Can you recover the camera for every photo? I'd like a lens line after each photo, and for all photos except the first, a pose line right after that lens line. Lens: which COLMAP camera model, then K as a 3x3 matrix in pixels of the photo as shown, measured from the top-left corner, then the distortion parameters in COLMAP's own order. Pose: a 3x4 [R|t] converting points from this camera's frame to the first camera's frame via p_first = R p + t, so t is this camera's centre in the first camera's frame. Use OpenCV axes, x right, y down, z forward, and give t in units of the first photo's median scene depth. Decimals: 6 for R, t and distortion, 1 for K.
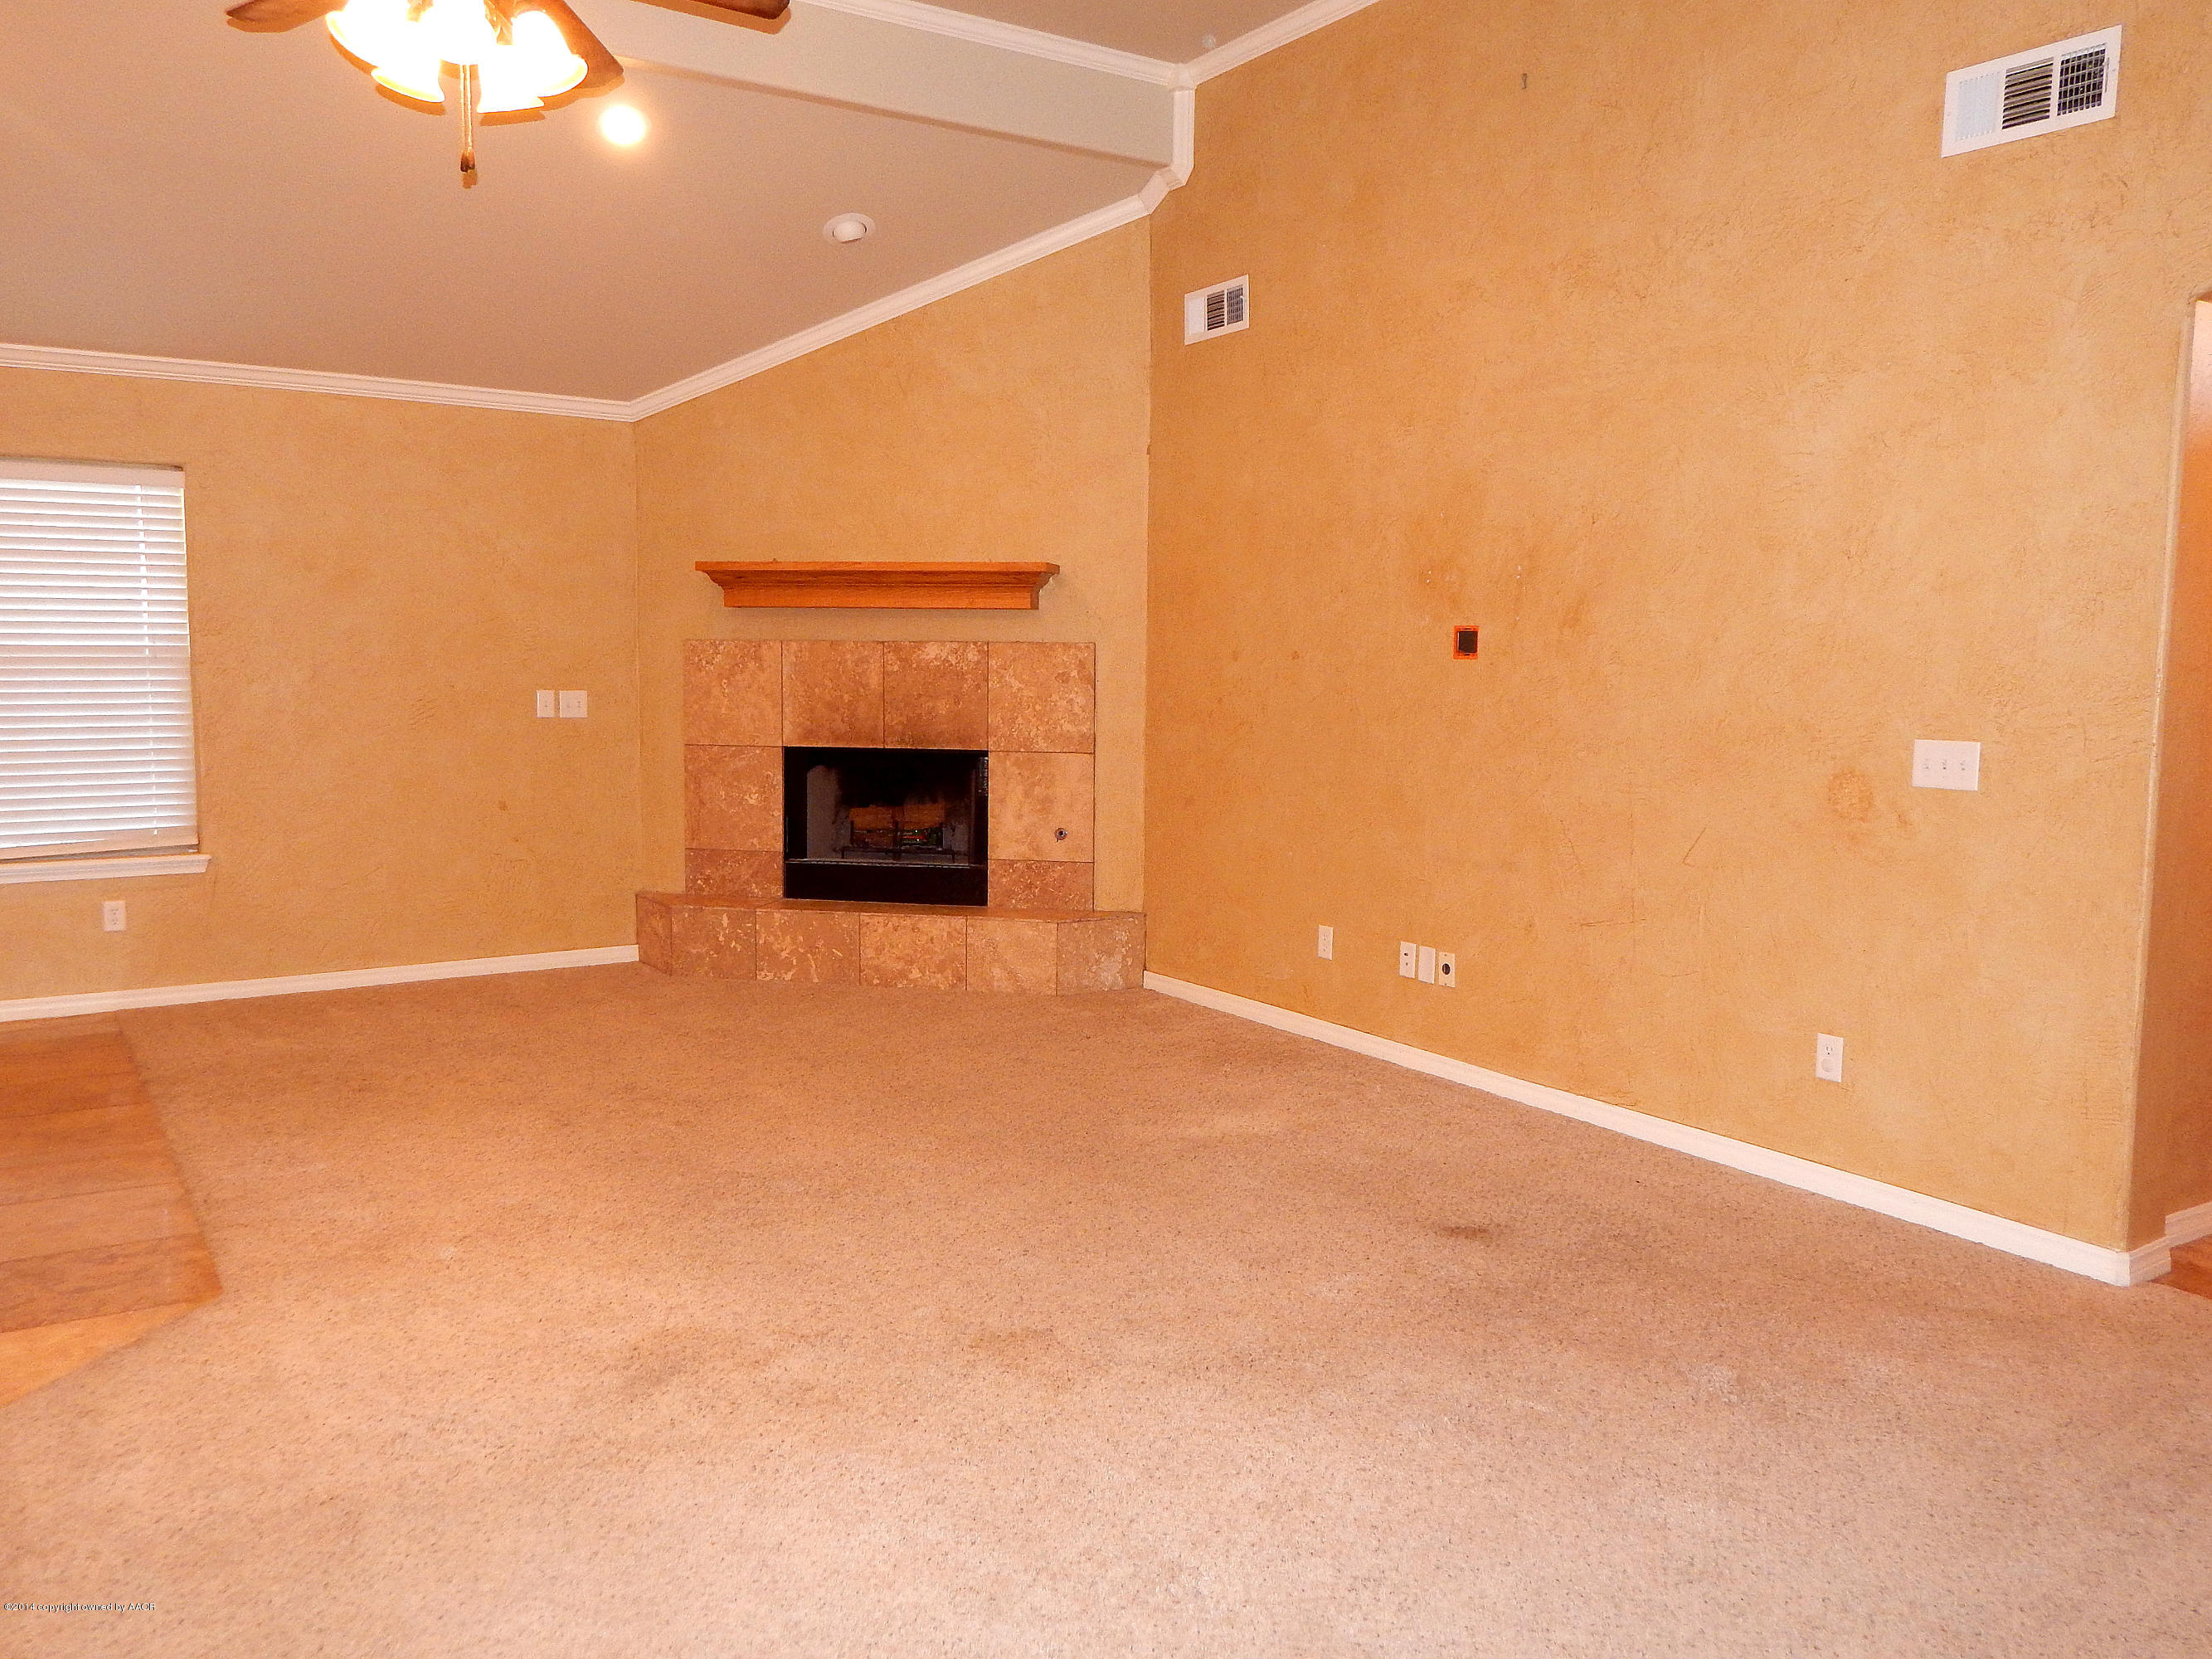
lens RADIAL K [[1633.9, 0, 1116.3], [0, 1633.9, 830.1], [0, 0, 1]] dist [0.010934, -0.010633]
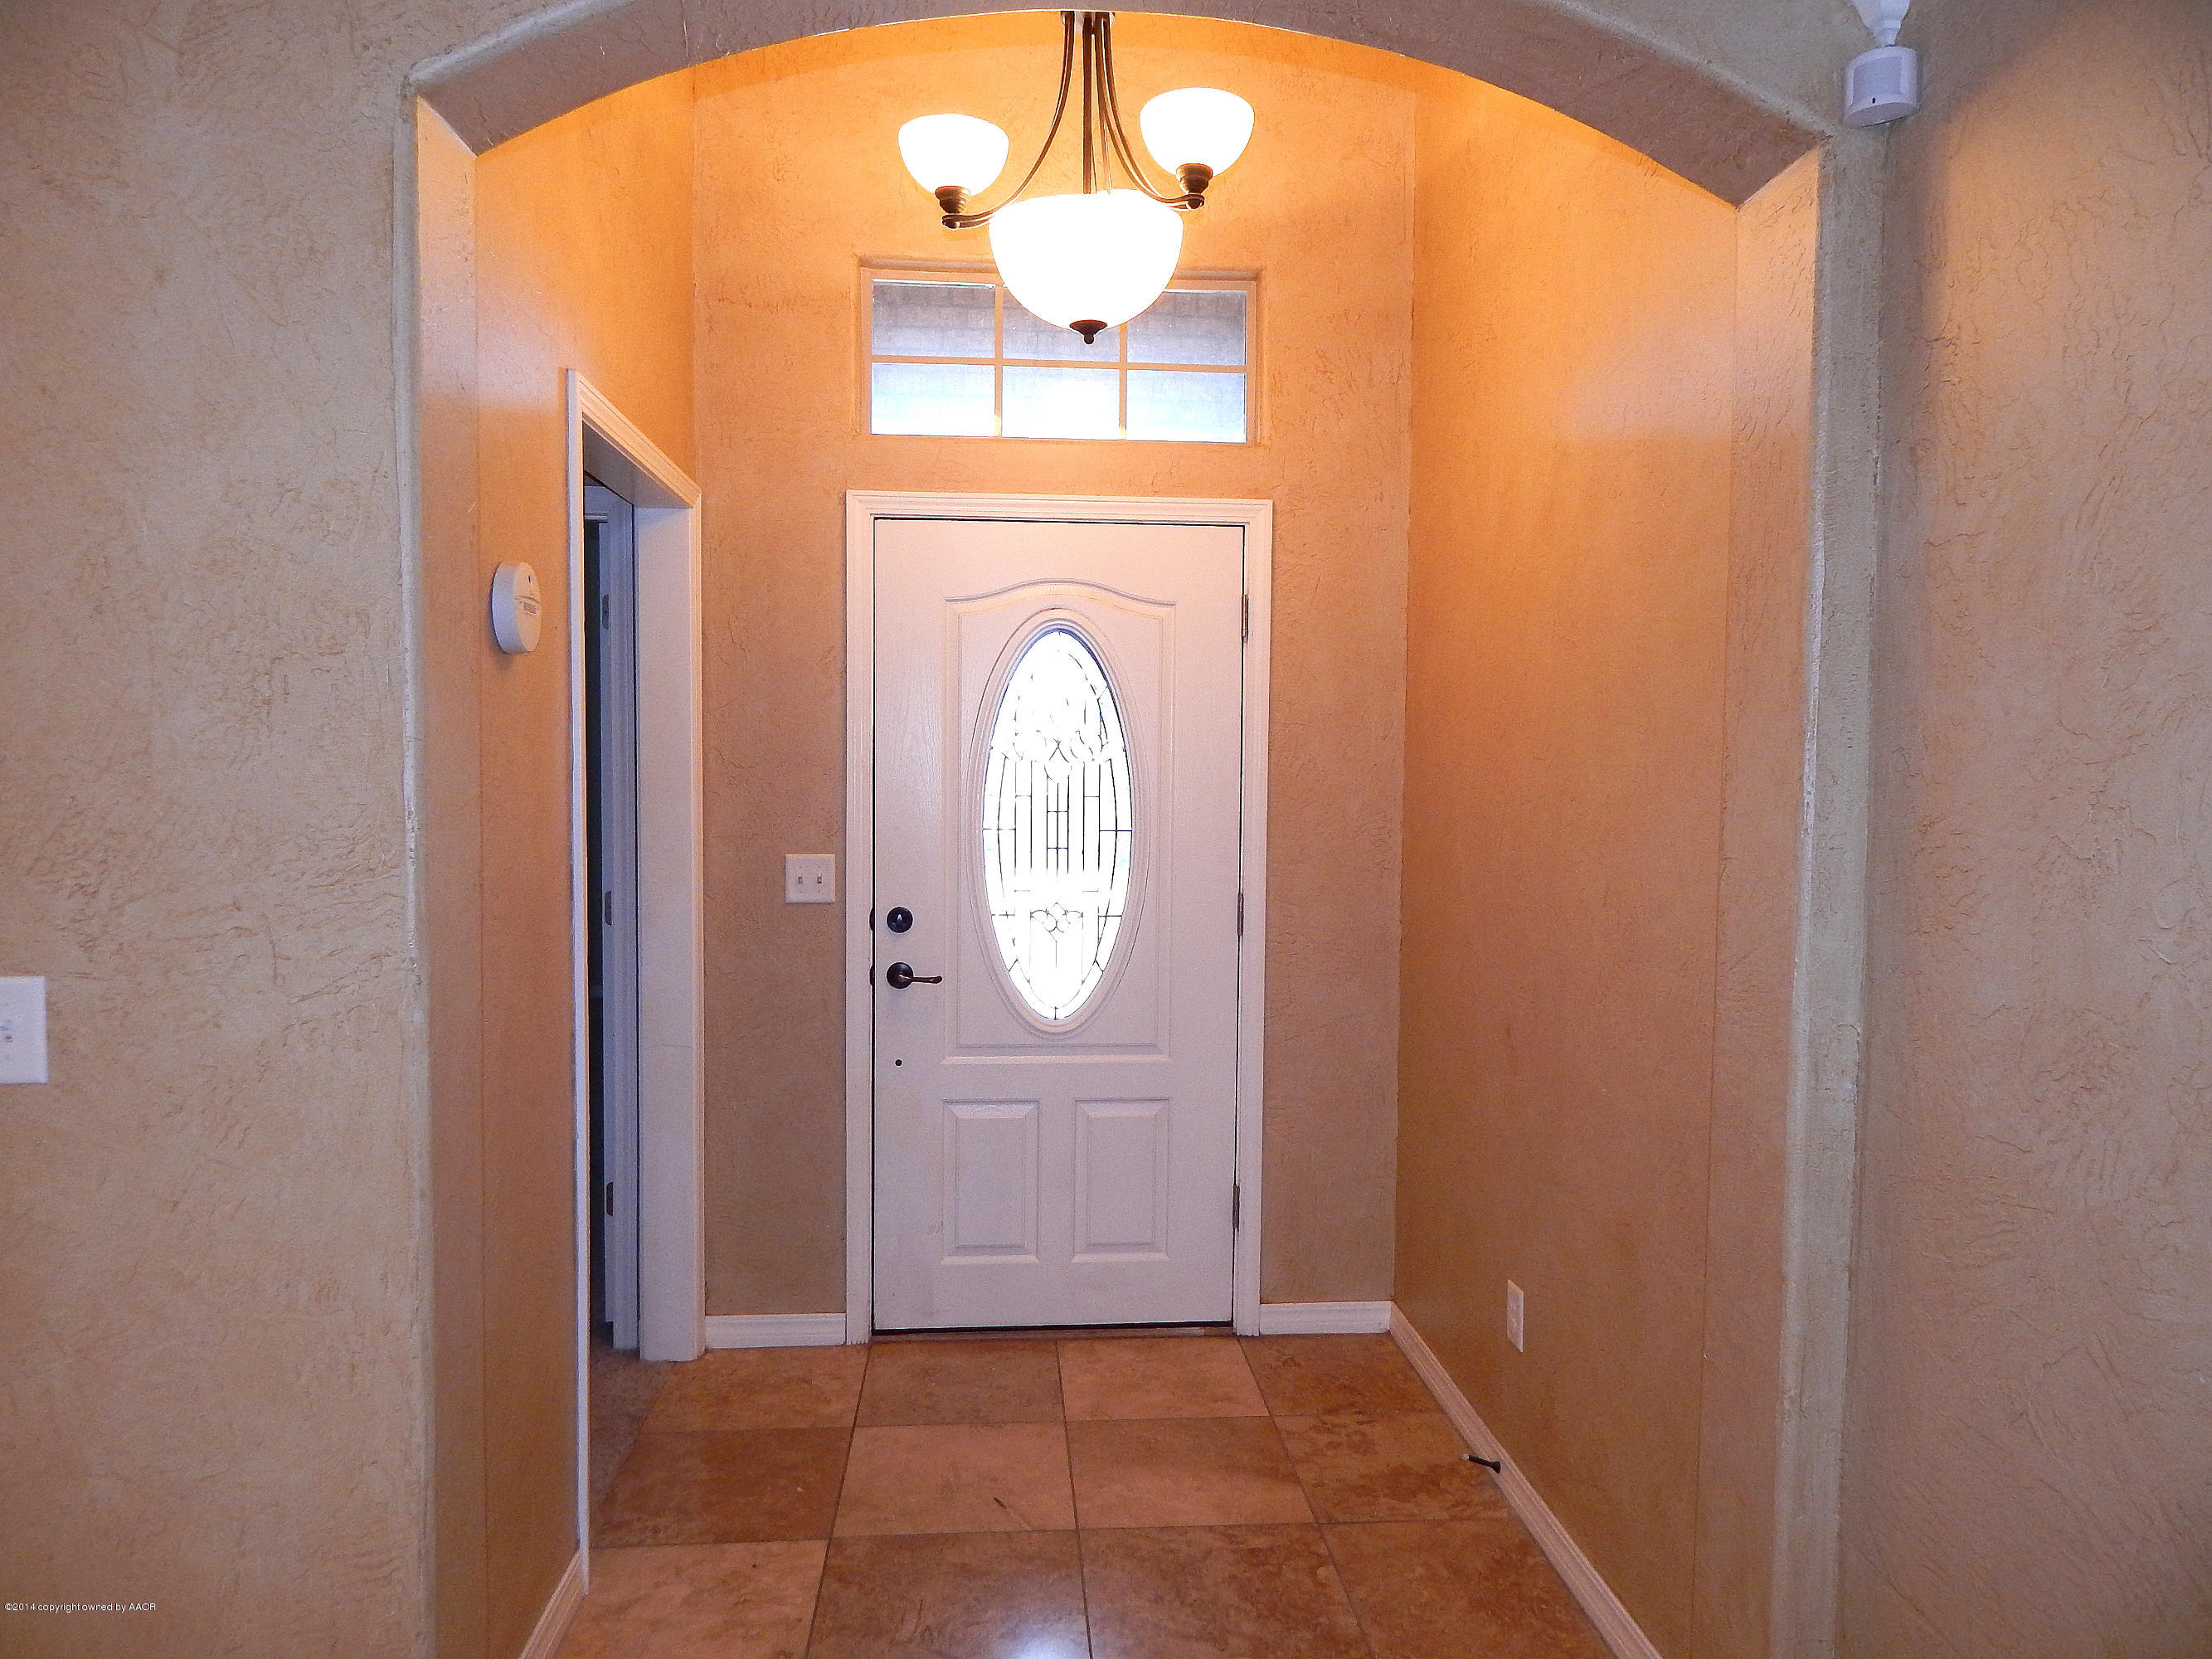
lens RADIAL K [[1451.0, 0, 1116.8], [0, 1451.0, 816.8], [0, 0, 1]] dist [0.009753, -0.002987]
pose [[0.470317, -0.028531, 0.882036, 0.332953], [0.101698, 0.994571, -0.022056, -0.062769], [-0.876618, 0.100075, 0.470665, 0.579620]]
